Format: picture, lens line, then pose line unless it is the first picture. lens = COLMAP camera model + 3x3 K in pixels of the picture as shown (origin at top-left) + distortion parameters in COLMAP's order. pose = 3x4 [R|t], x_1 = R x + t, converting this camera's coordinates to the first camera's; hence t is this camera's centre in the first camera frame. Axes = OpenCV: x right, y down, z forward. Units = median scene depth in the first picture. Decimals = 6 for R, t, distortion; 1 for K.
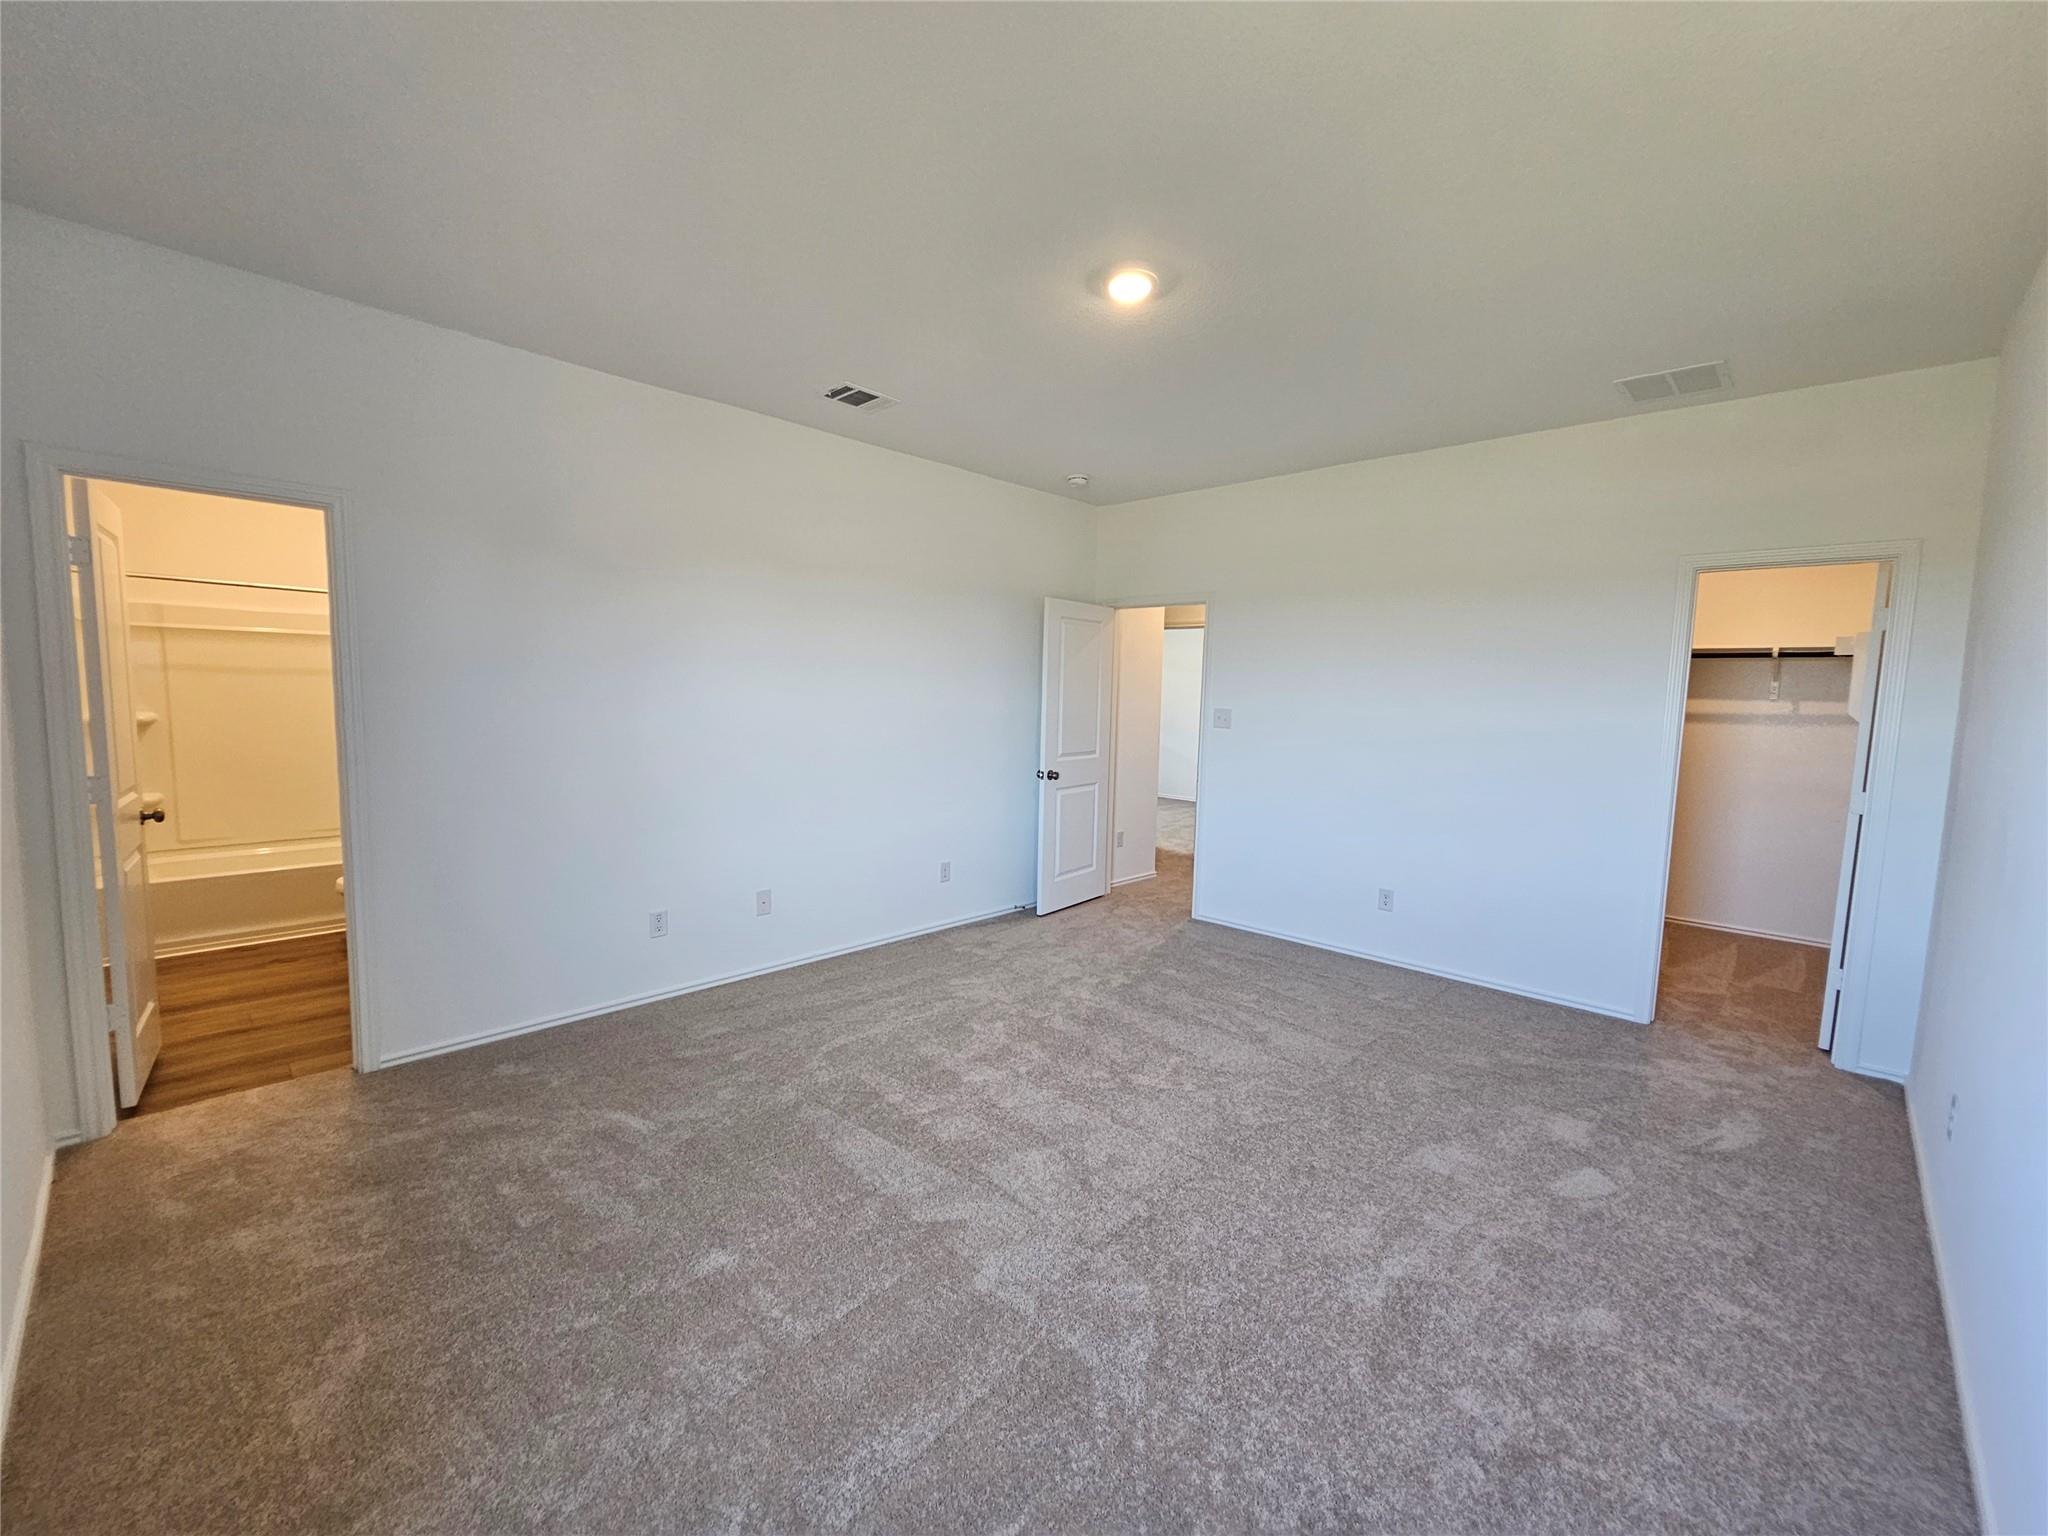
lens RADIAL K [[851.3, 0, 1037.5], [0, 851.3, 780.5], [0, 0, 1]] dist [-0.010830, 0.004966]
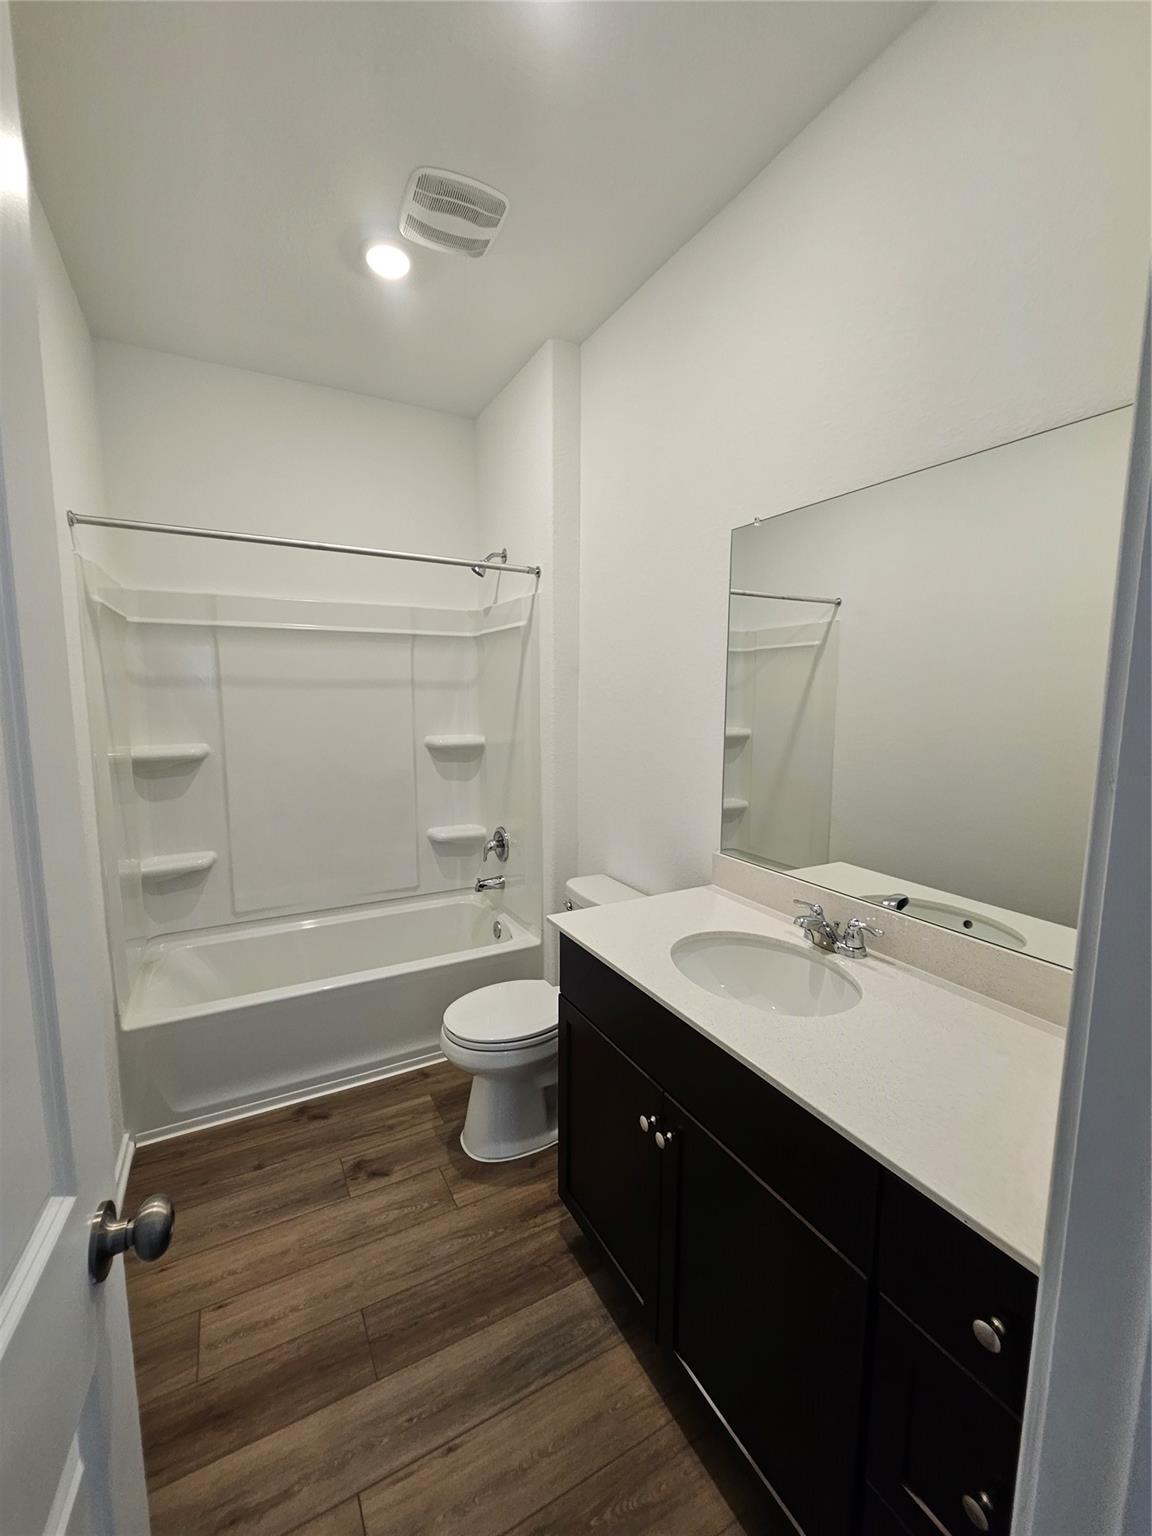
lens RADIAL K [[638.5, 0, 576.1], [0, 638.5, 766.2], [0, 0, 1]] dist [-0.010830, 0.004966]
pose [[0.952413, 0.014190, -0.304482, -0.581261], [-0.009725, 0.999822, 0.016176, -0.073922], [0.304657, -0.012445, 0.952381, 0.582621]]
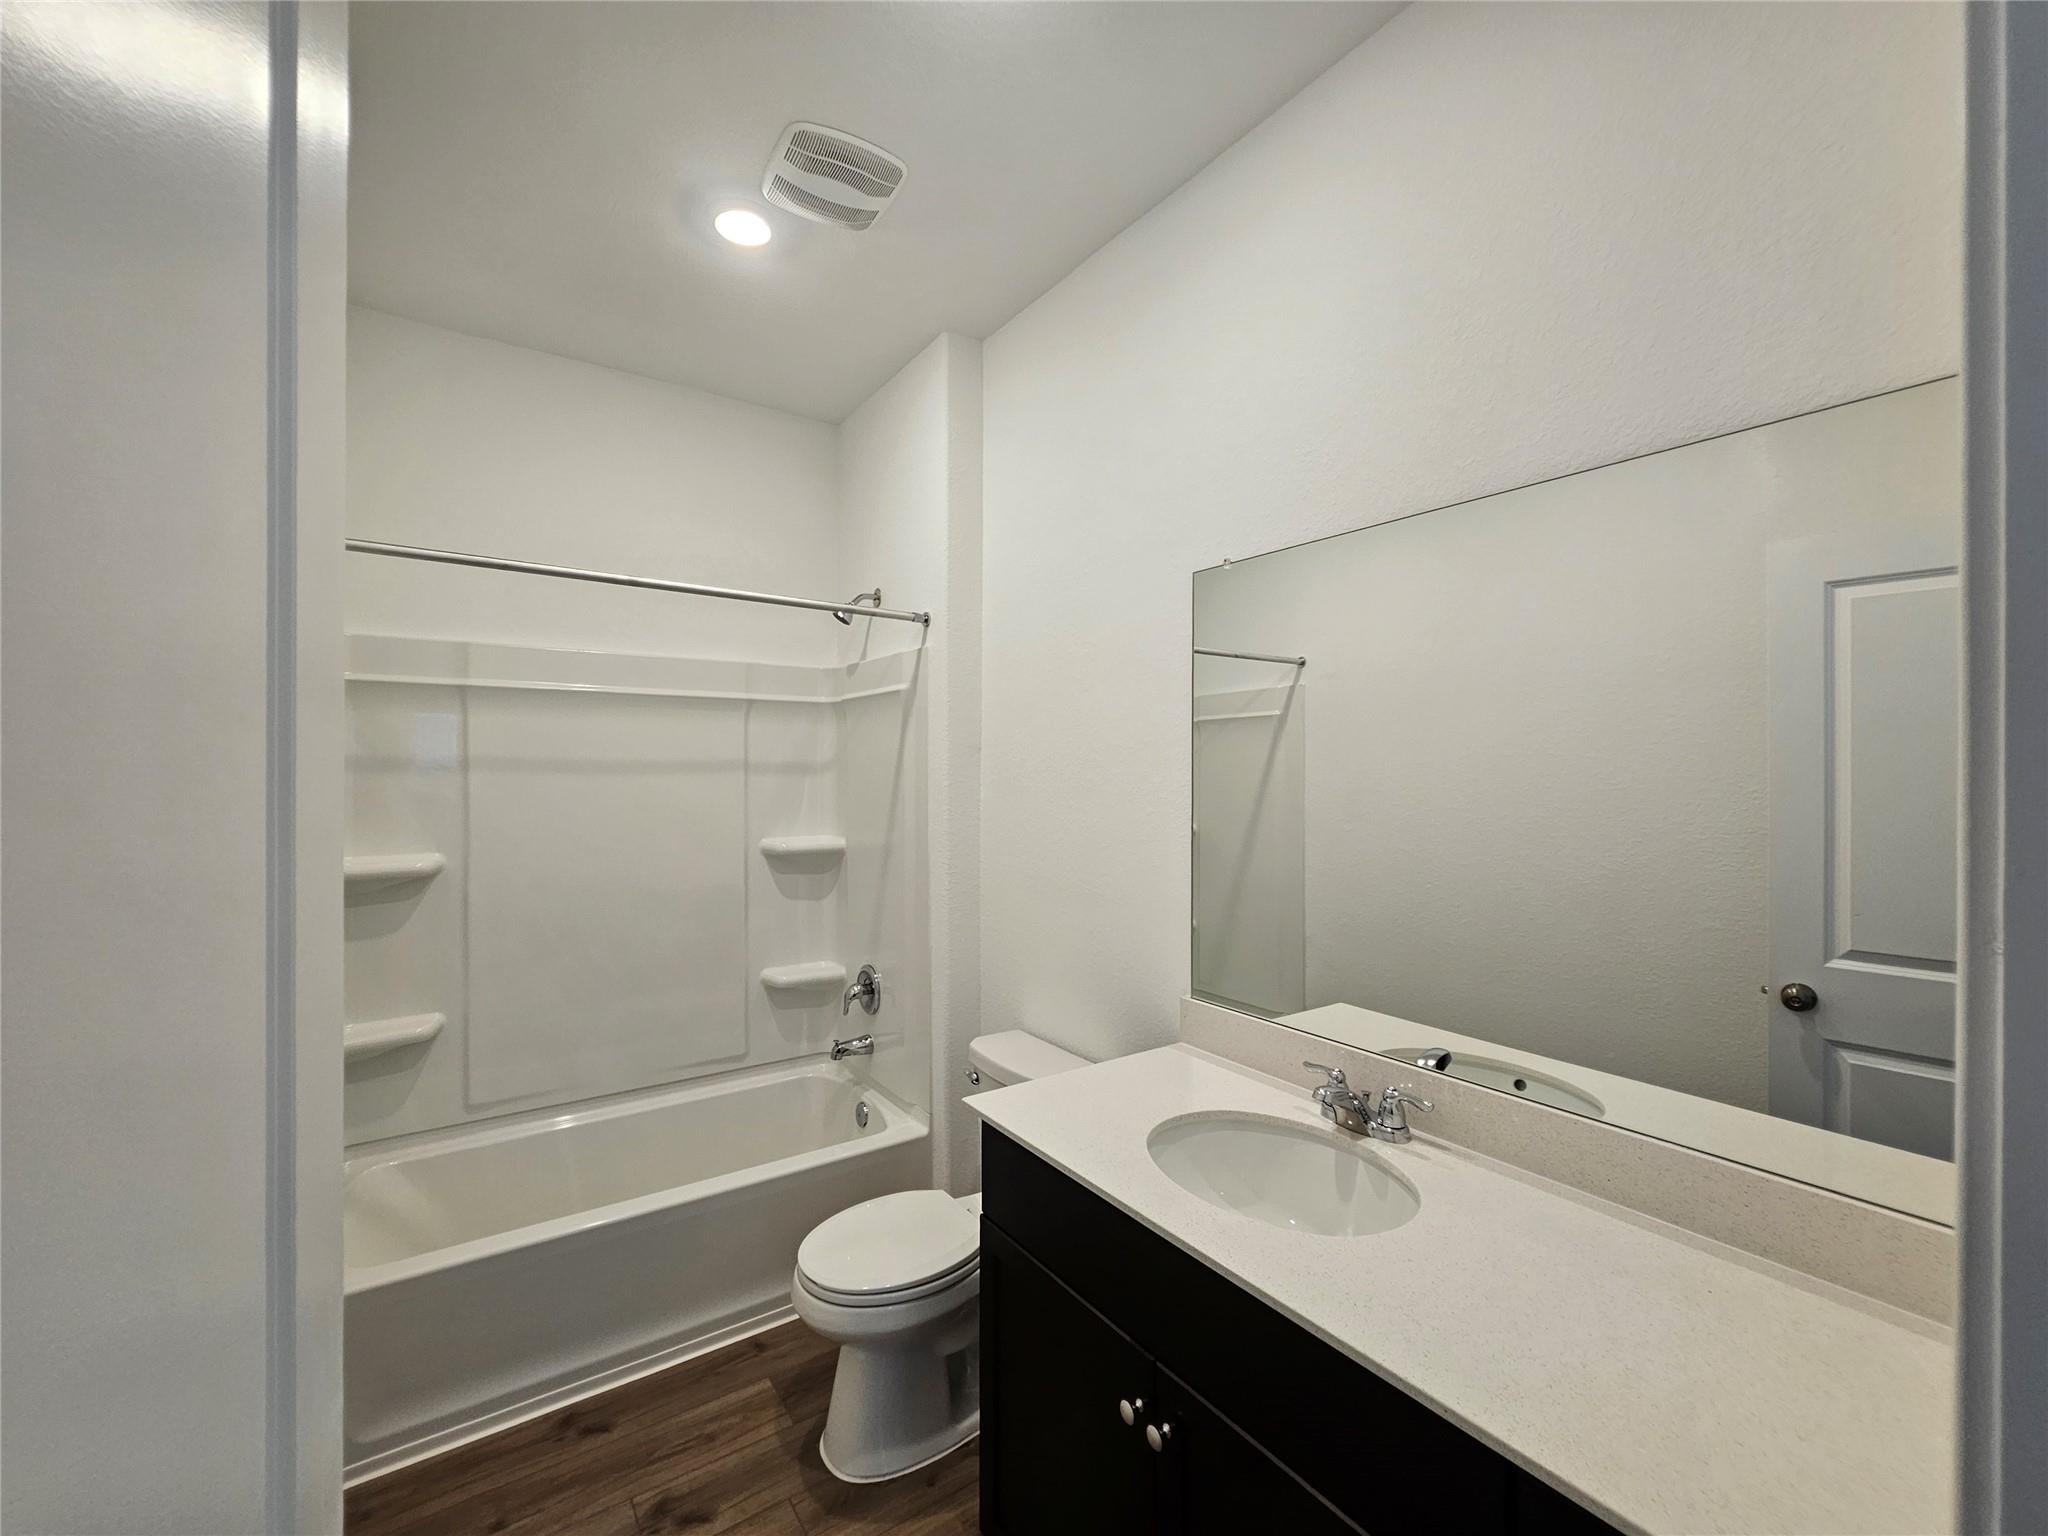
lens RADIAL K [[851.3, 0, 1032.3], [0, 851.3, 769.5], [0, 0, 1]] dist [-0.010830, 0.004966]
pose [[0.979521, -0.024358, -0.199863, -0.606285], [0.003815, 0.994722, -0.102534, -0.078385], [0.201305, 0.099672, 0.974444, 0.583147]]
